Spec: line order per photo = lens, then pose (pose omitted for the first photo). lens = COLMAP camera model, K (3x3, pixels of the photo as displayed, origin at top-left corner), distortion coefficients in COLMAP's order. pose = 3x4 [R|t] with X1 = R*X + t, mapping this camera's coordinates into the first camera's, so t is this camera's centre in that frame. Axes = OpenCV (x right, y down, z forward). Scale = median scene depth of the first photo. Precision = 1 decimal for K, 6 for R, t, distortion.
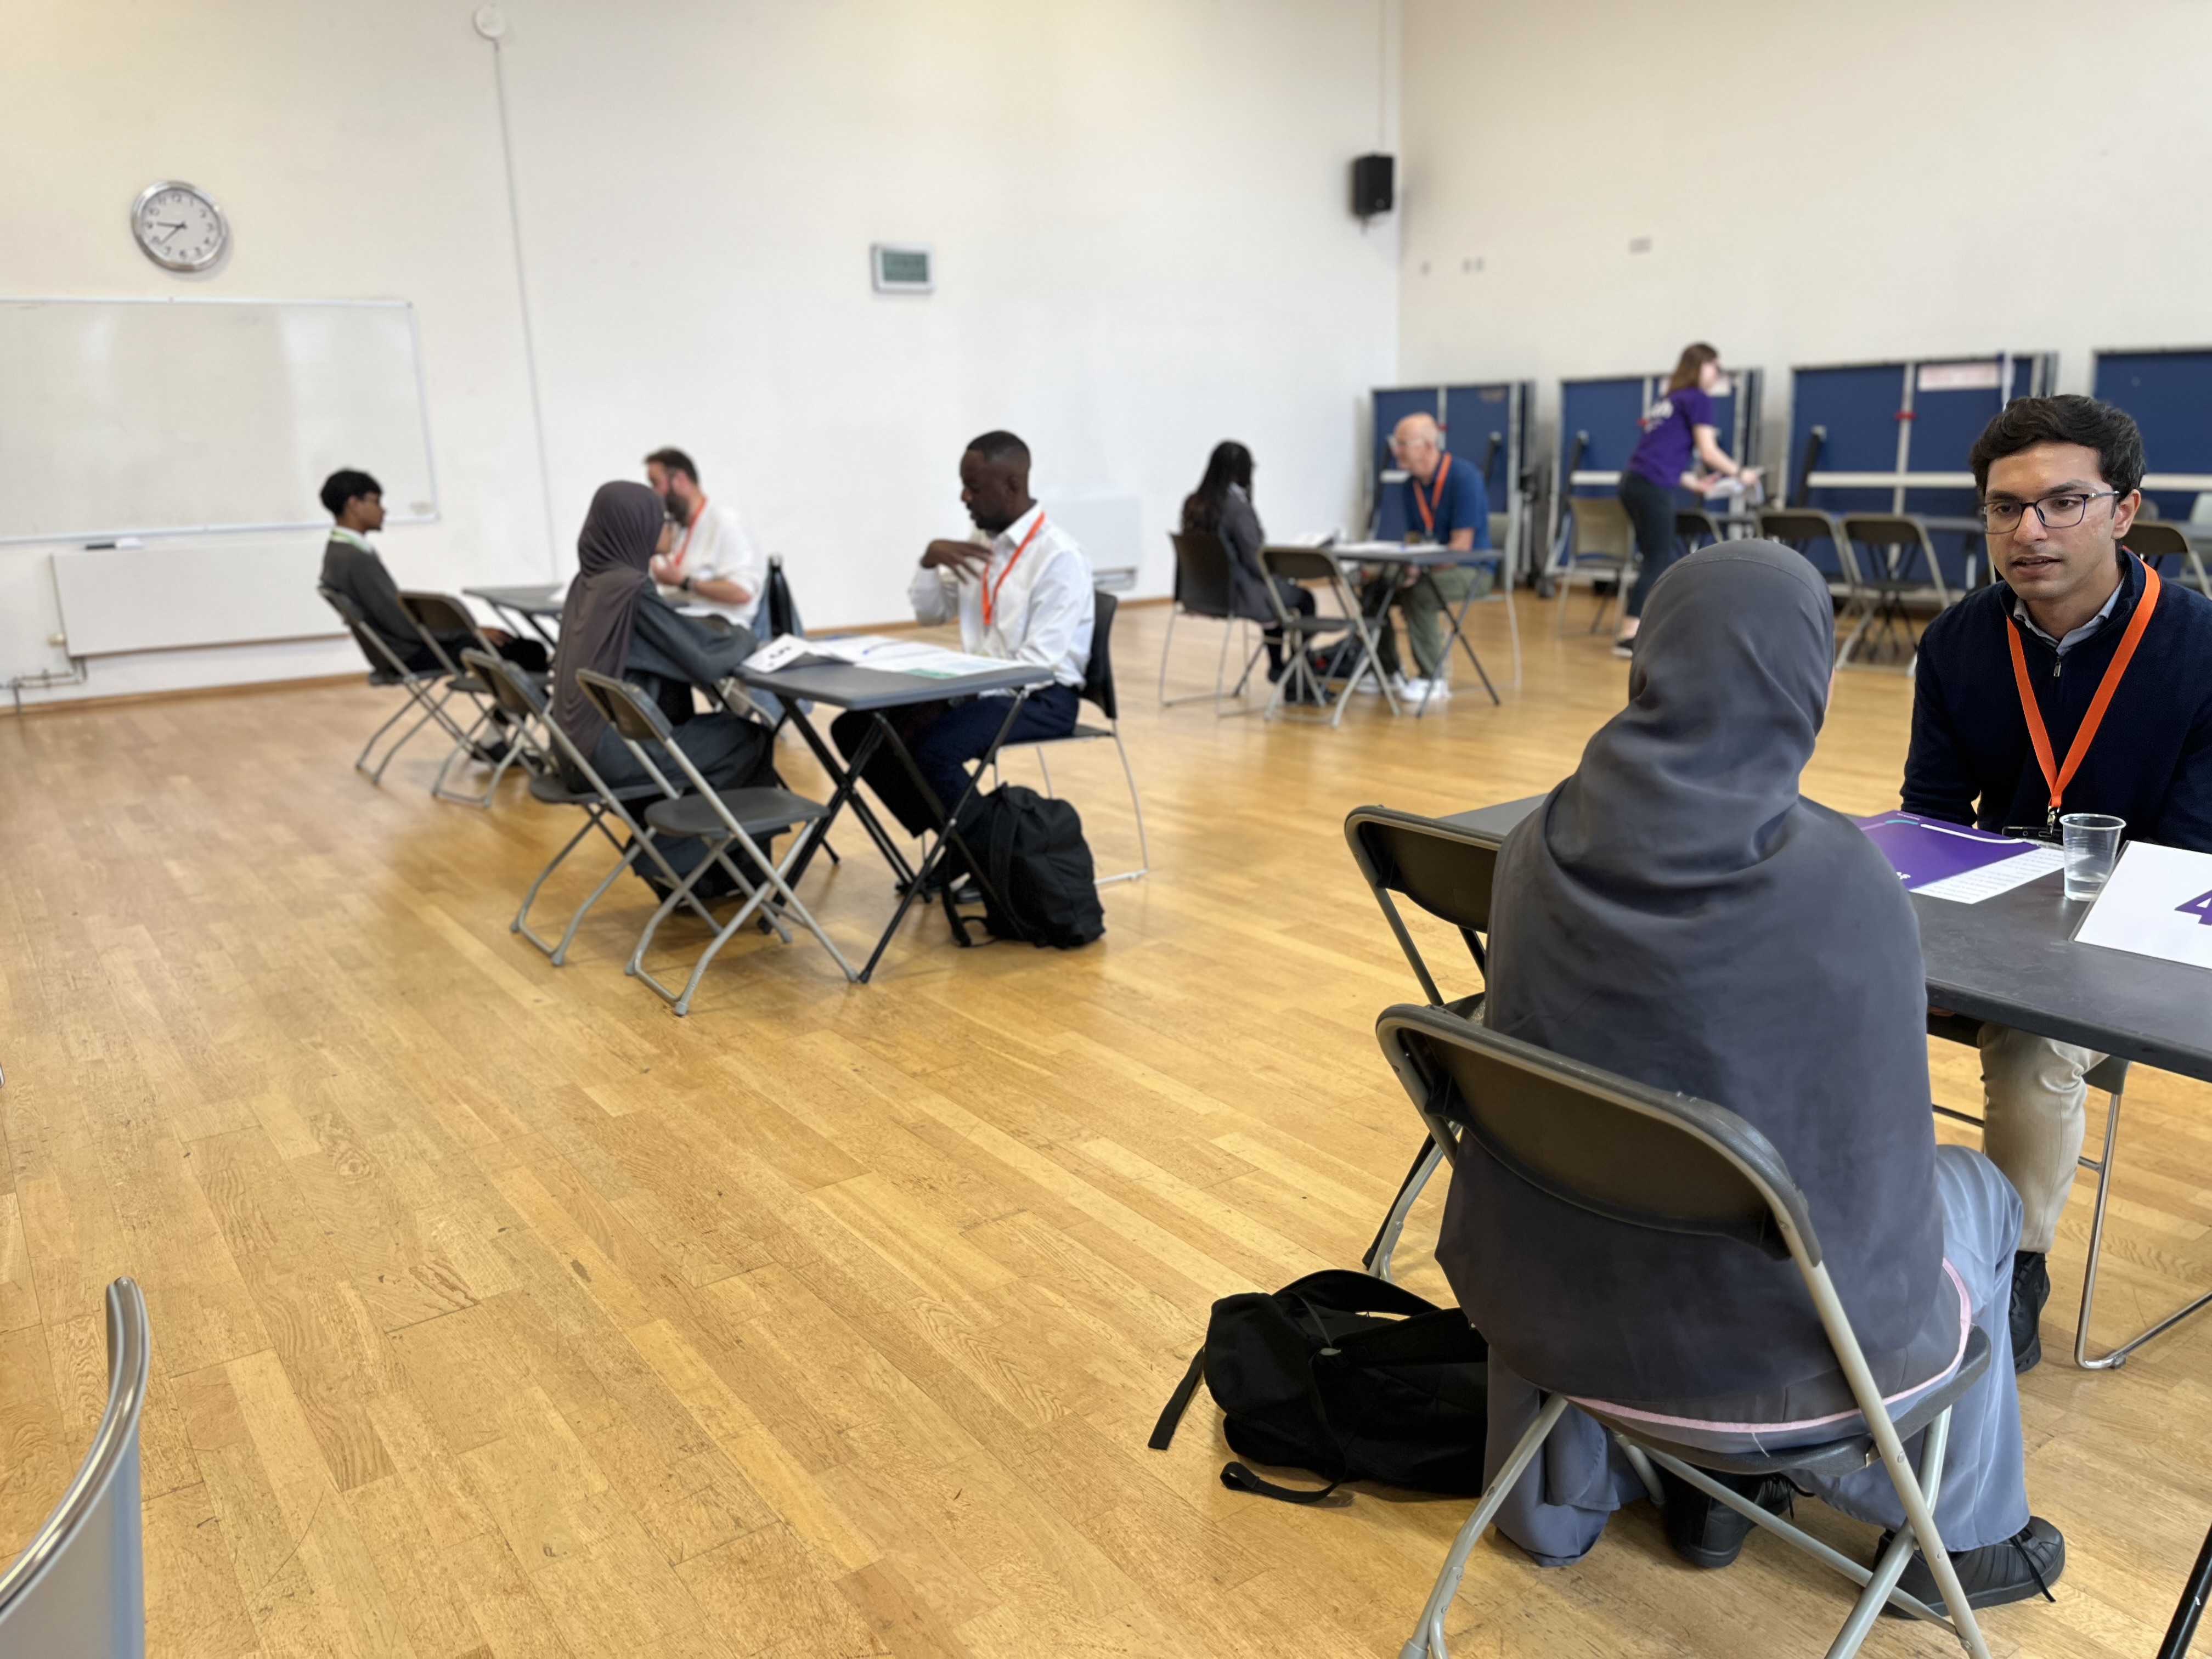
lens RADIAL K [[1667.6, 0, 1120.0], [0, 1667.6, 835.5], [0, 0, 1]] dist [0.058319, -0.081430]
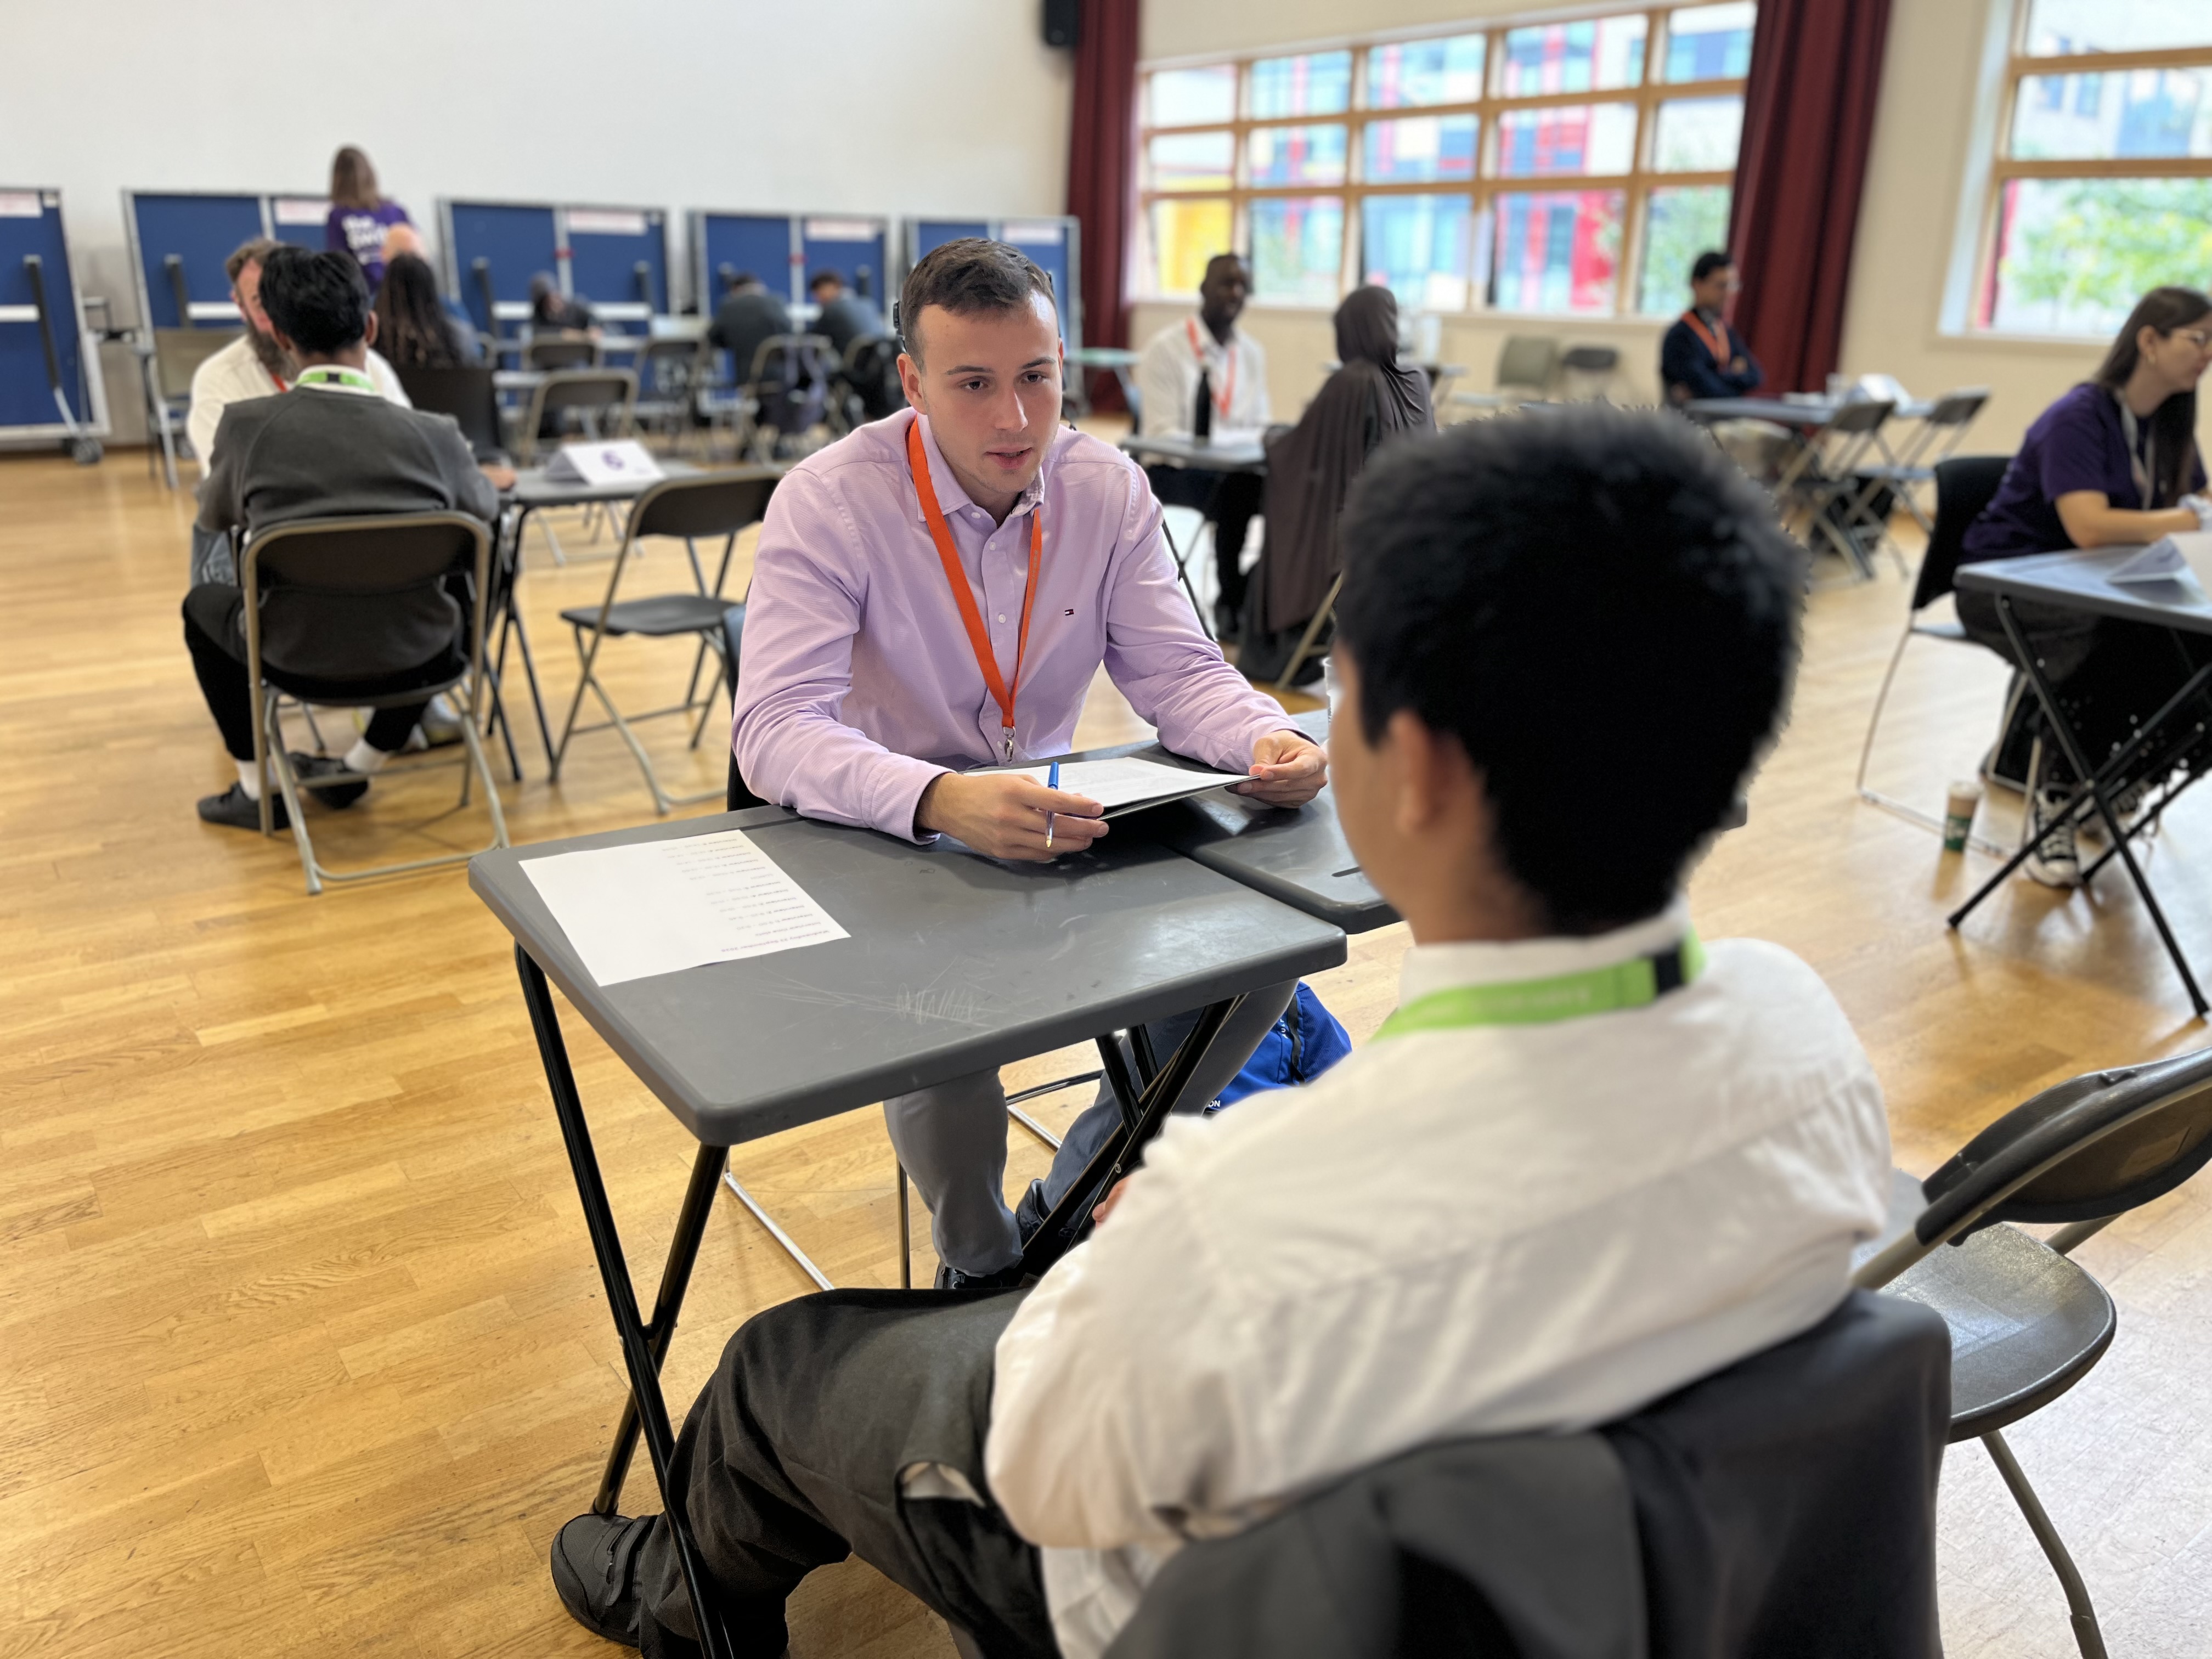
lens RADIAL K [[1667.6, 0, 1117.7], [0, 1667.6, 825.8], [0, 0, 1]] dist [0.058319, -0.081430]
pose [[-0.010761, -0.294839, 0.955486, -2.259209], [0.219031, 0.931641, 0.289948, -0.436737], [-0.975659, 0.212401, 0.054554, 2.074223]]
